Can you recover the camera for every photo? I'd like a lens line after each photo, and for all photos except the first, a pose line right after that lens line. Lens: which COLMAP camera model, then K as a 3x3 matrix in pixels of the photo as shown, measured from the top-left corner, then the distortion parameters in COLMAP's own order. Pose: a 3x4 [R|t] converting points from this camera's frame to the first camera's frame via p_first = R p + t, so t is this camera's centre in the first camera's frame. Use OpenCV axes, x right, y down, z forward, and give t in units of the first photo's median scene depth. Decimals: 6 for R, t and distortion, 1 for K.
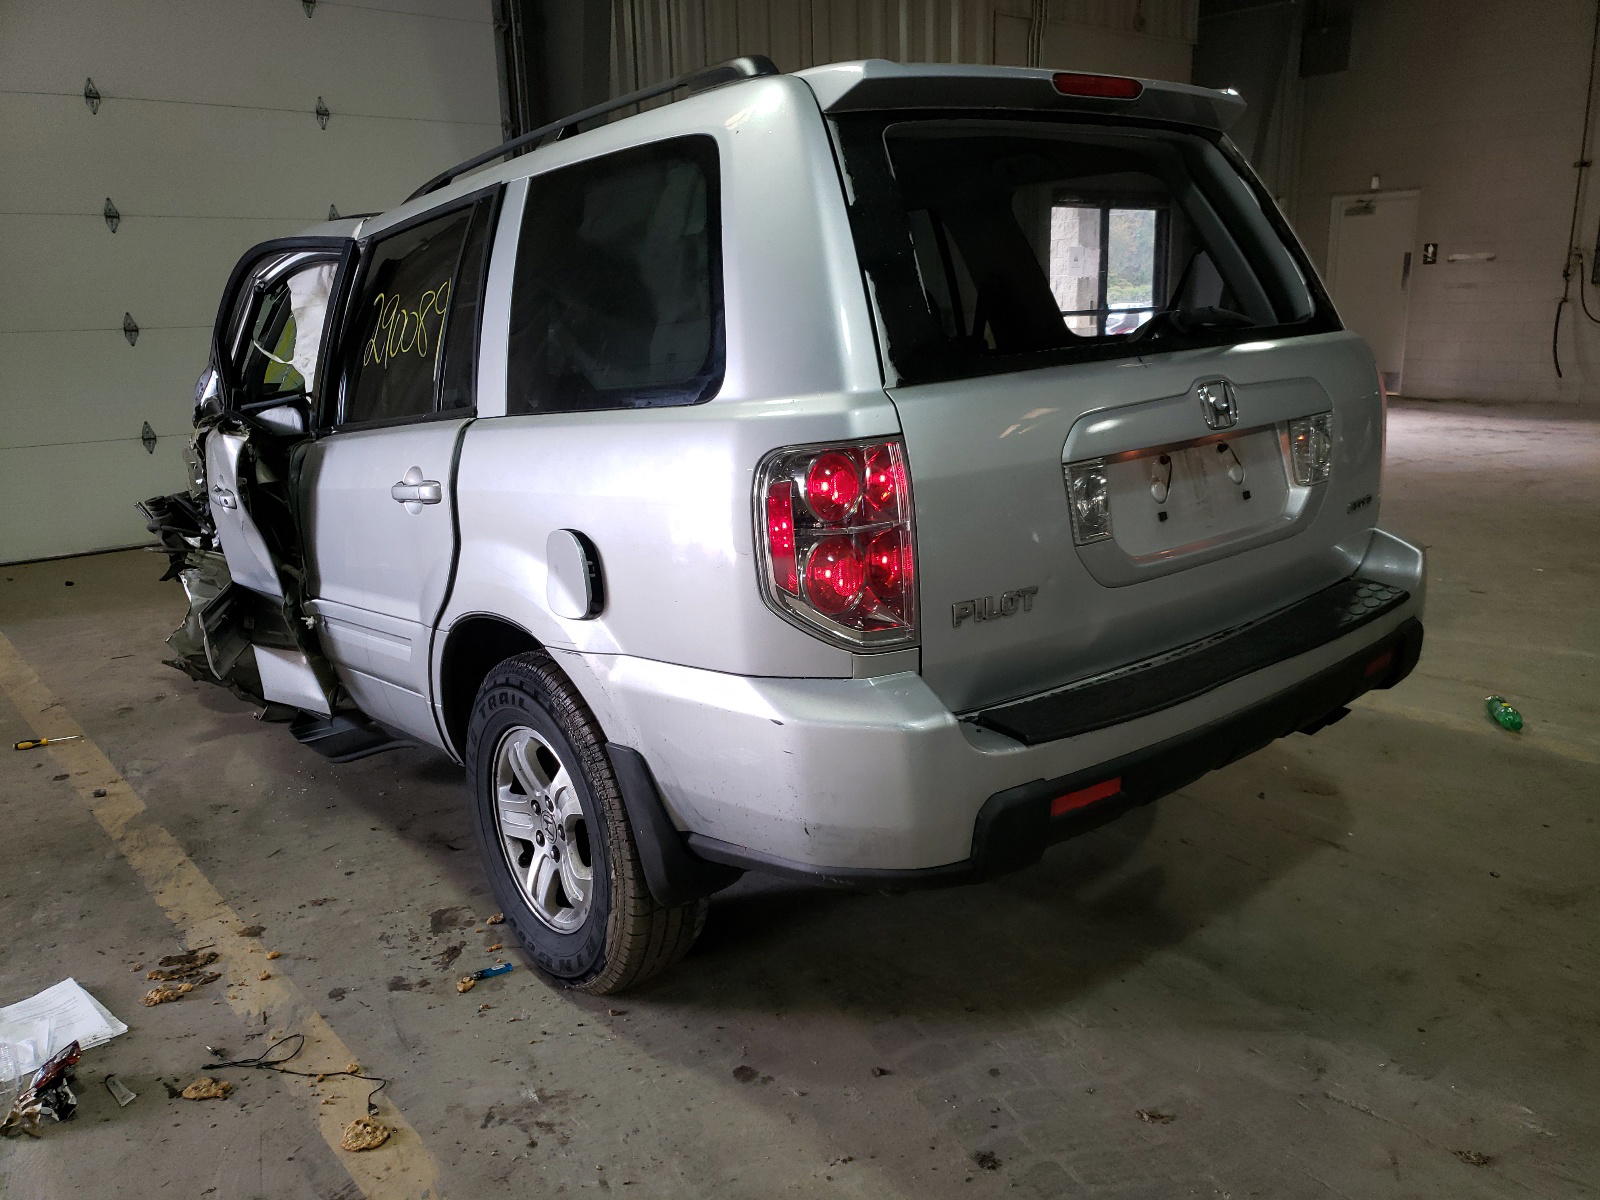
lens RADIAL K [[1284.9, 0, 800.0], [0, 1284.9, 600.0], [0, 0, 1]] dist [-0.003191, 0.035744]
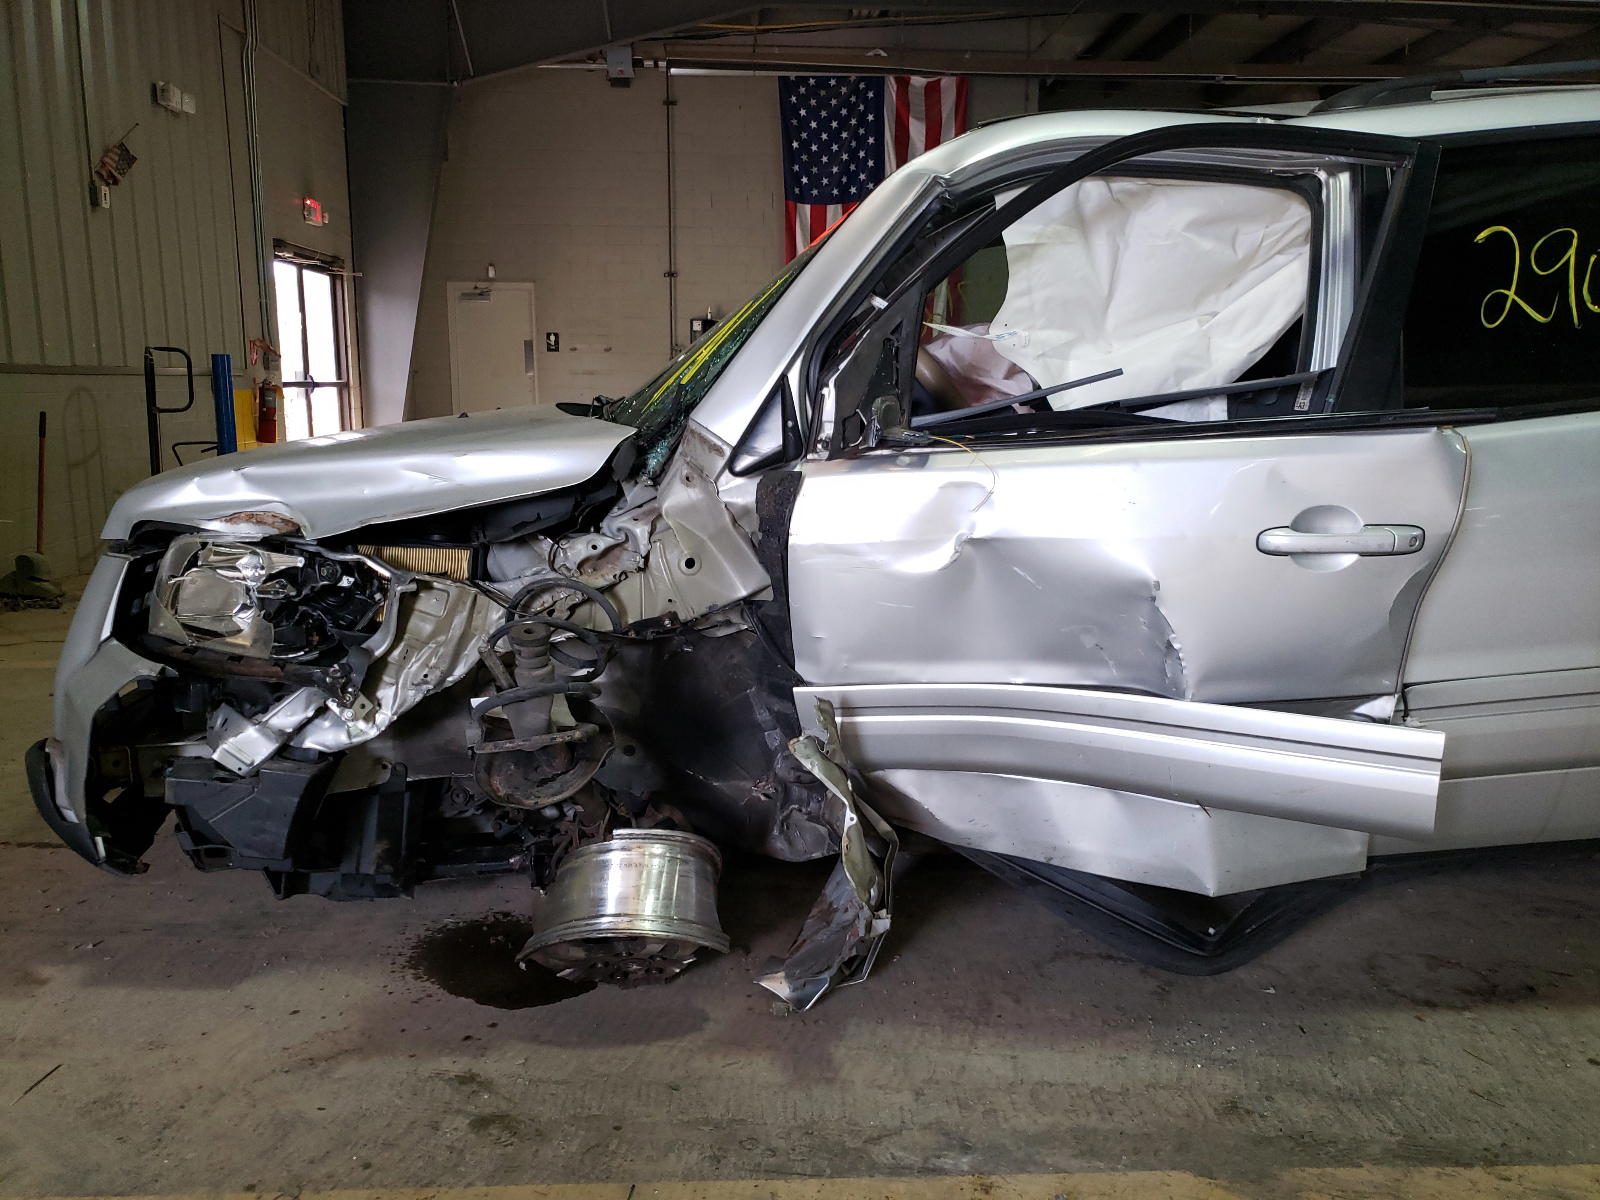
lens RADIAL K [[1284.9, 0, 800.0], [0, 1284.9, 600.0], [0, 0, 1]] dist [-0.003191, 0.035744]
pose [[0.583879, -0.104688, 0.805063, -0.280695], [0.168644, 0.985660, 0.005862, -0.026410], [-0.794131, 0.132346, 0.593161, 0.223345]]
